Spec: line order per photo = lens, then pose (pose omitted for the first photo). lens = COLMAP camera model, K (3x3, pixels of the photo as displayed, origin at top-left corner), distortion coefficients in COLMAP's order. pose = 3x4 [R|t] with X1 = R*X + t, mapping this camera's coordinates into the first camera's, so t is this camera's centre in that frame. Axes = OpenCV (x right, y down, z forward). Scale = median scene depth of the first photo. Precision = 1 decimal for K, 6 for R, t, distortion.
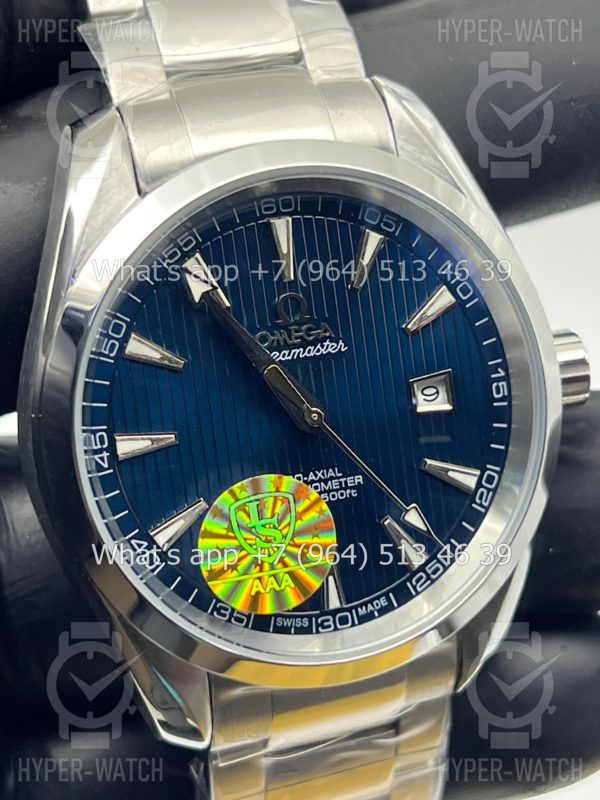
lens RADIAL K [[1949.9, 0, 285.3], [0, 1949.9, 389.7], [0, 0, 1]] dist [0.225763, 0.000000]
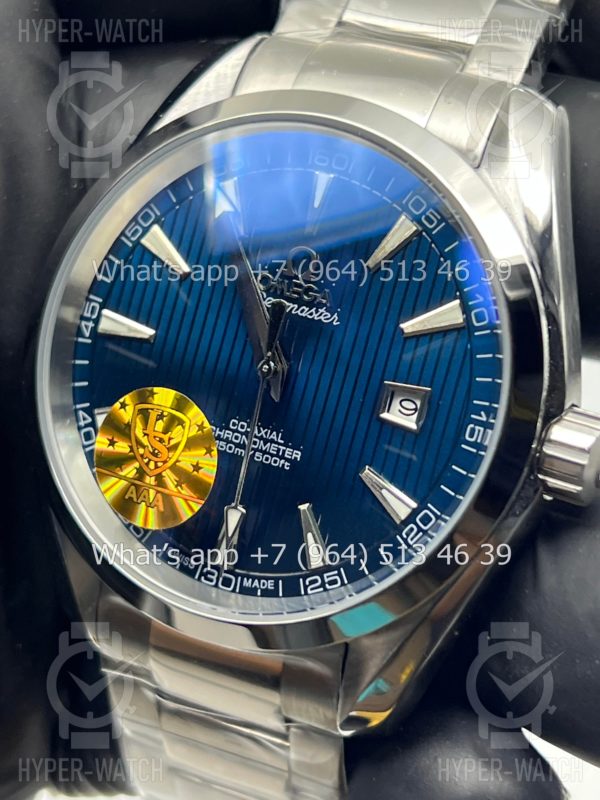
lens RADIAL K [[1949.9, 0, 295.7], [0, 1949.9, 403.9], [0, 0, 1]] dist [0.225763, 0.000000]
pose [[0.692919, 0.343269, -0.634058, 0.637925], [-0.413602, 0.909560, 0.040425, -0.015286], [0.590591, 0.234237, 0.772228, 0.255354]]
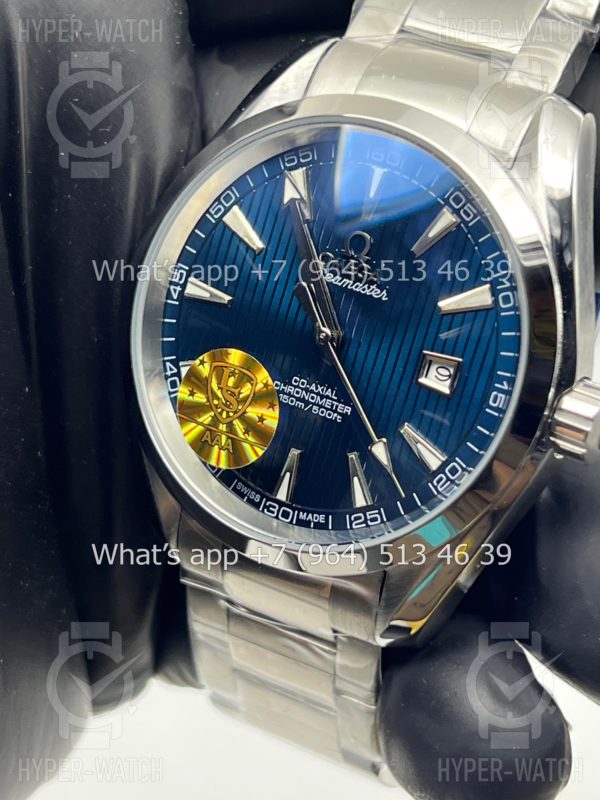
lens RADIAL K [[1949.9, 0, 297.3], [0, 1949.9, 401.5], [0, 0, 1]] dist [0.225763, 0.000000]
pose [[0.635935, 0.410700, -0.653385, 0.753231], [-0.436000, 0.889774, 0.134932, -0.097486], [0.636781, 0.199068, 0.744904, 0.145026]]
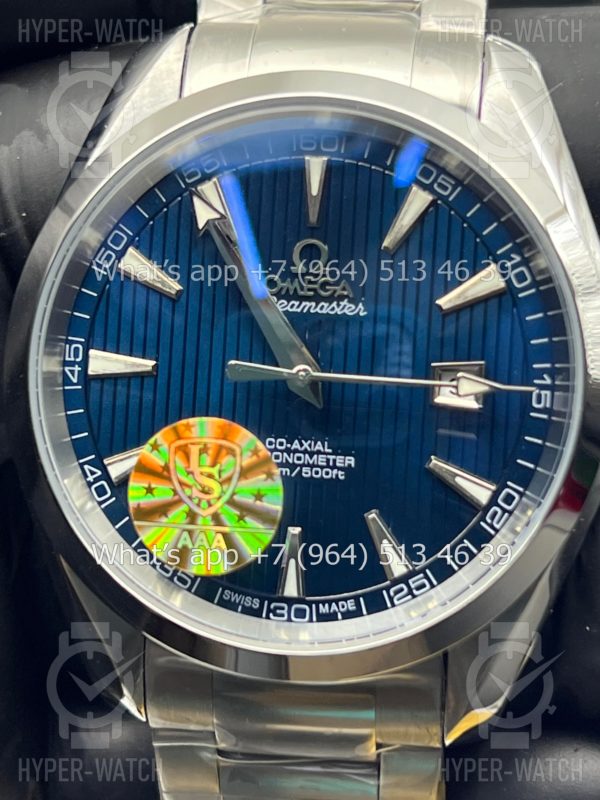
lens RADIAL K [[1949.9, 0, 302.5], [0, 1949.9, 402.3], [0, 0, 1]] dist [0.225763, 0.000000]
pose [[0.892019, 0.179321, -0.414905, 0.382430], [-0.221940, 0.973425, -0.056444, 0.074985], [0.393758, 0.142433, 0.908112, 0.184049]]
